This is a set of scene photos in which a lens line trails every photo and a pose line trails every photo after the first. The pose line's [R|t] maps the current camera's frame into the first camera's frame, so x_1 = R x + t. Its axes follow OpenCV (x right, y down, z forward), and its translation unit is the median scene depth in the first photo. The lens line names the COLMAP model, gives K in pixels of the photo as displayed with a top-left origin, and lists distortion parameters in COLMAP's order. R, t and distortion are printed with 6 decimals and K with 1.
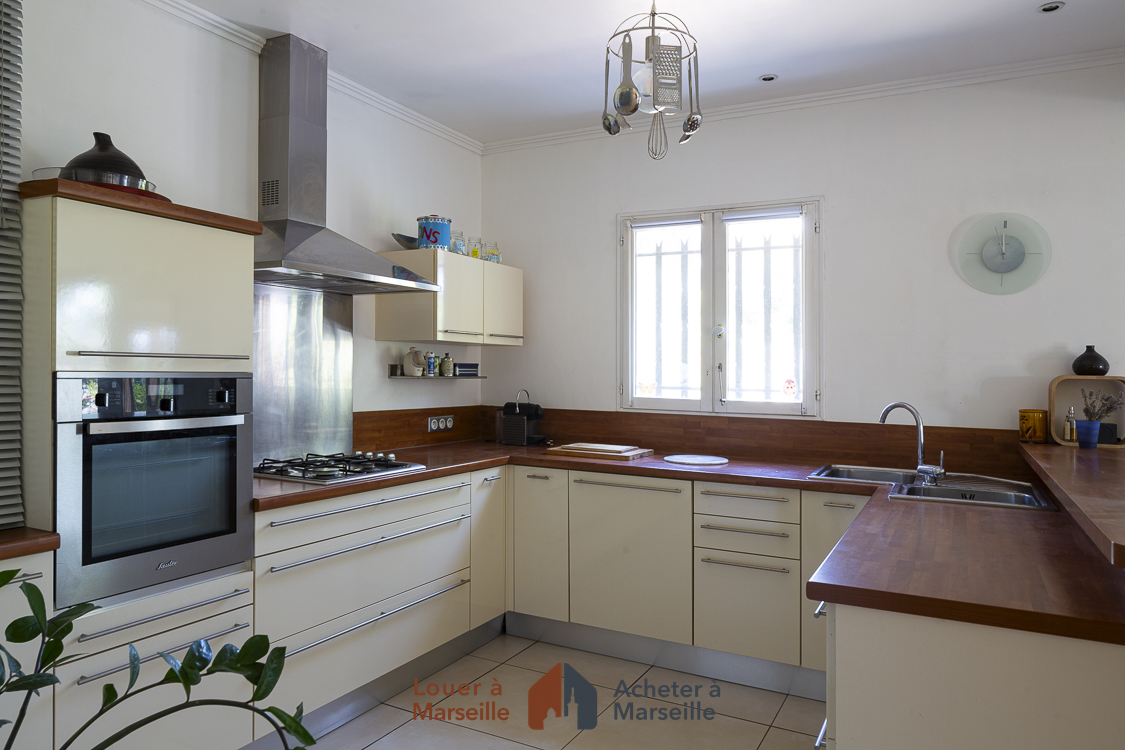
lens RADIAL K [[768.4, 0, 562.5], [0, 768.4, 375.0], [0, 0, 1]] dist [-0.000967, -0.001477]
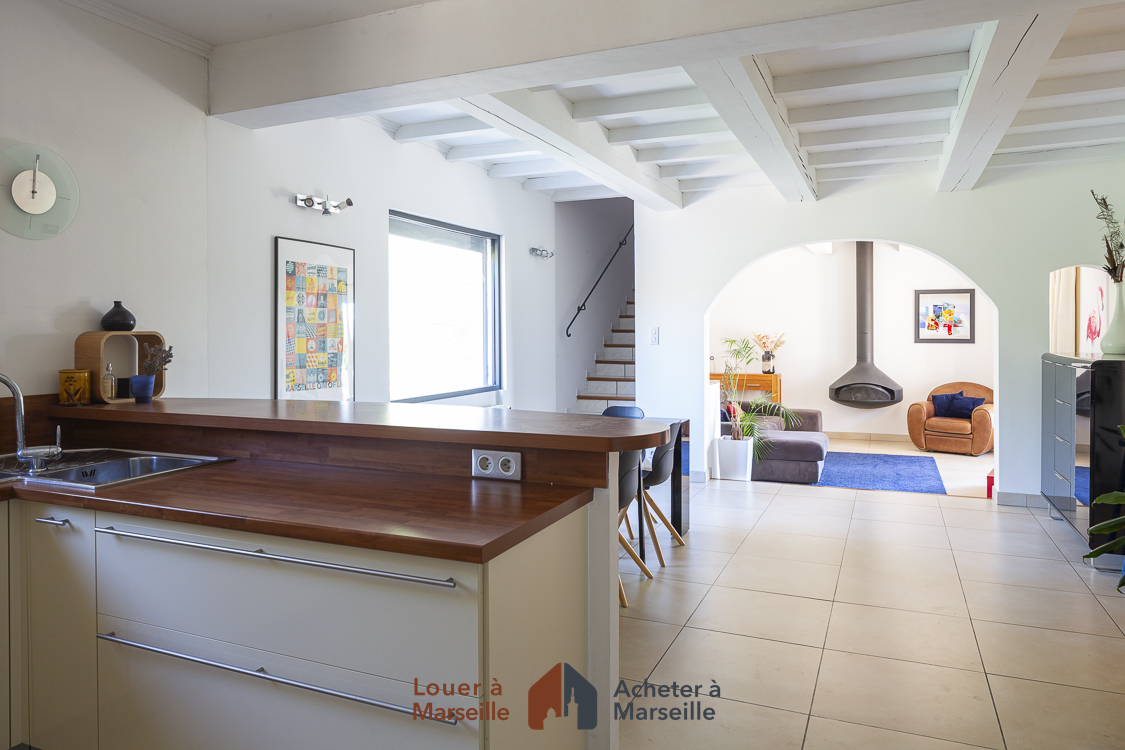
lens RADIAL K [[768.4, 0, 562.5], [0, 768.4, 375.0], [0, 0, 1]] dist [-0.000967, -0.001477]
pose [[-0.084317, -0.062278, 0.994491, -0.297179], [0.036555, 0.997180, 0.065545, 0.010878], [-0.995768, 0.041880, -0.081803, 0.418553]]
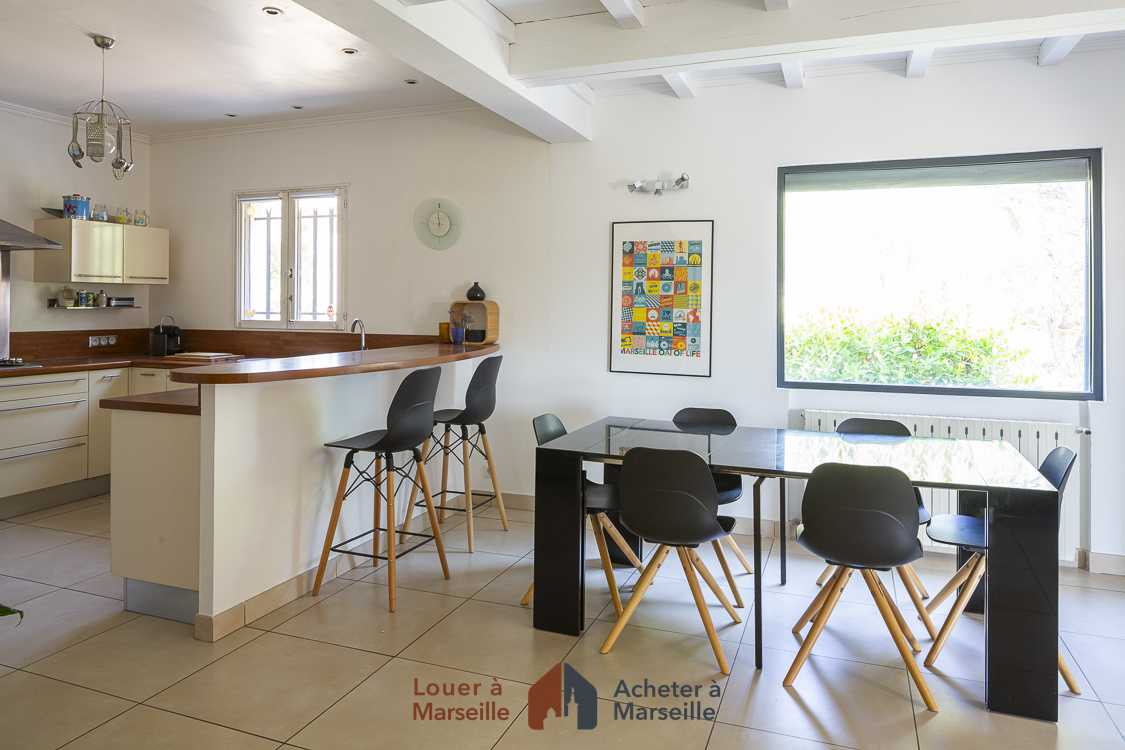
lens RADIAL K [[762.3, 0, 560.3], [0, 762.3, 298.4], [0, 0, 1]] dist [-0.006962, -0.001945]
pose [[0.993236, -0.011349, 0.115554, 0.556313], [0.012712, 0.999858, -0.011068, 0.013171], [-0.115412, 0.012462, 0.993240, -0.503906]]
